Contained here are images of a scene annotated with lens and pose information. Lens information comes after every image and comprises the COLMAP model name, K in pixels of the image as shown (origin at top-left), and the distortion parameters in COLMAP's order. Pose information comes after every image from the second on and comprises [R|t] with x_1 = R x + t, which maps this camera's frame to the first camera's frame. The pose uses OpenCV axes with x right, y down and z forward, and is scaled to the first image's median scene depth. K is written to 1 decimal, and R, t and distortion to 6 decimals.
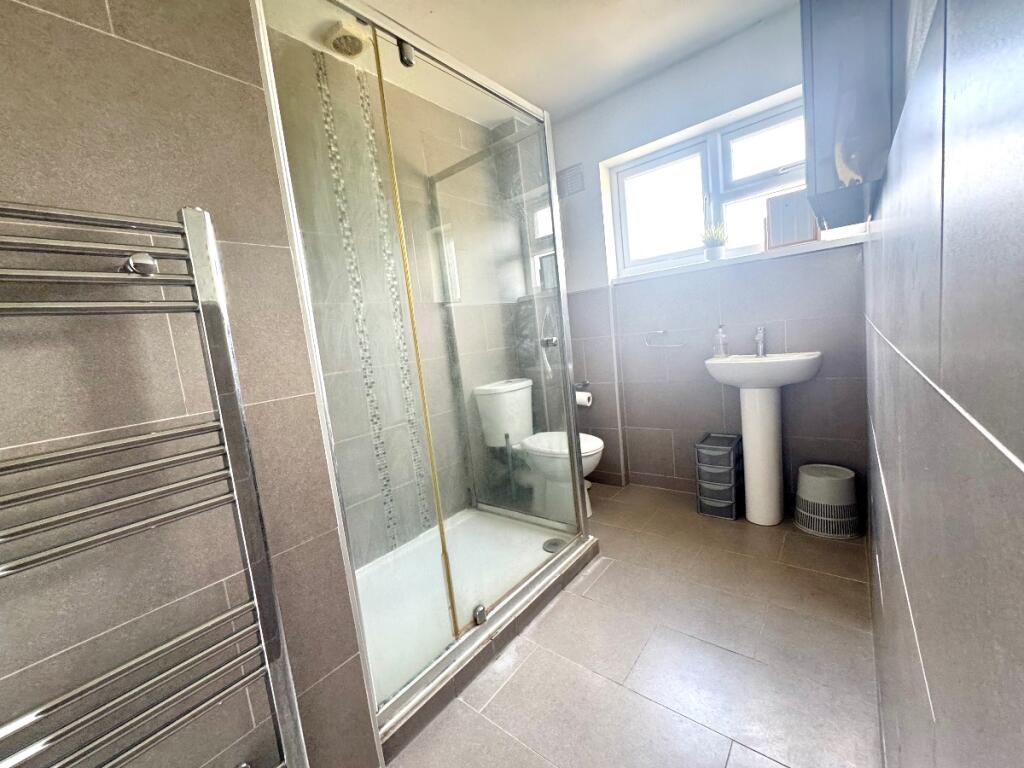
lens RADIAL K [[409.1, 0, 511.1], [0, 409.1, 382.9], [0, 0, 1]] dist [-0.015771, -0.000019]
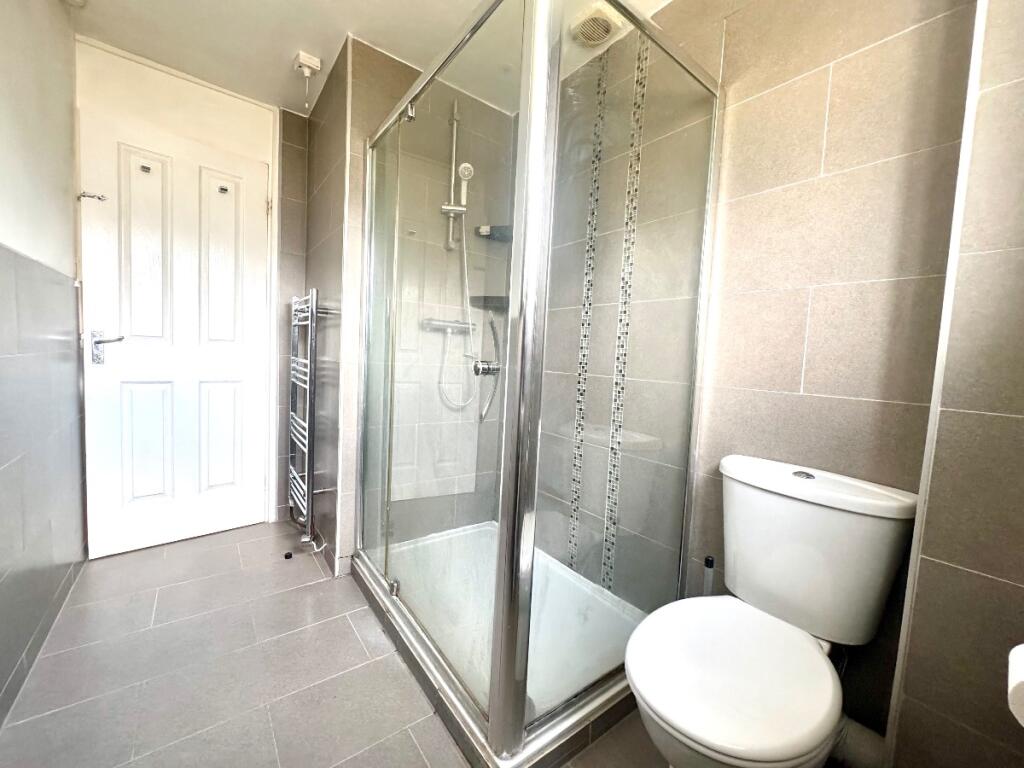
lens RADIAL K [[409.1, 0, 511.9], [0, 409.1, 383.0], [0, 0, 1]] dist [-0.015771, -0.000019]
pose [[-0.243129, 0.161362, -0.956478, 0.604249], [-0.135888, 0.970676, 0.198299, -0.183387], [0.960428, 0.178187, -0.214073, 1.049948]]
